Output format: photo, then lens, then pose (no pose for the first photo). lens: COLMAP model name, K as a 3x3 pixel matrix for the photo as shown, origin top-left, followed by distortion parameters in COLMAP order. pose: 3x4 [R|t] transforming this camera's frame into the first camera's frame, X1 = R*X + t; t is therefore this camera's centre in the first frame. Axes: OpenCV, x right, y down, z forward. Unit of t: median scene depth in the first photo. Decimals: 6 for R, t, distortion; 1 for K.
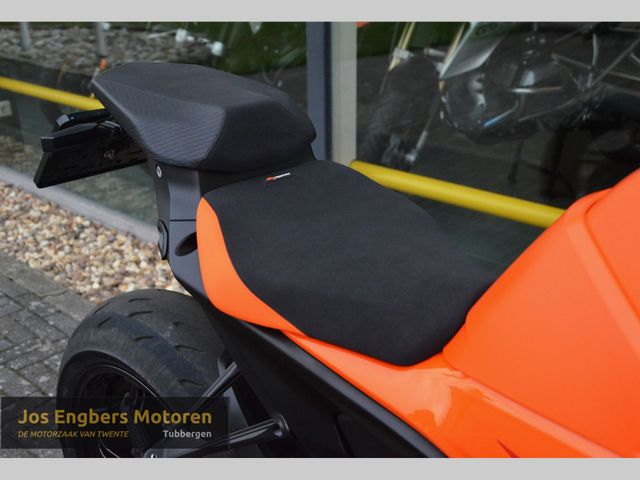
lens RADIAL K [[766.3, 0, 331.5], [0, 766.3, 227.7], [0, 0, 1]] dist [0.019457, 0.231832]
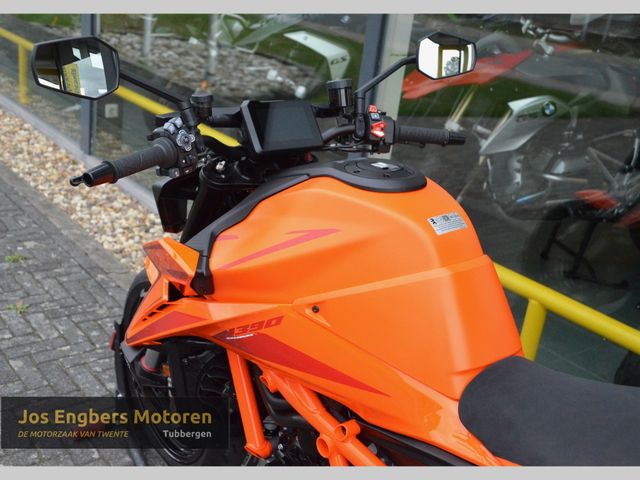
lens RADIAL K [[766.3, 0, 331.5], [0, 766.3, 227.7], [0, 0, 1]] dist [0.019457, 0.231832]
pose [[0.977137, 0.188585, -0.098181, 0.051904], [-0.193670, 0.980032, -0.045051, 0.006121], [0.087724, 0.063036, 0.994148, -0.121033]]
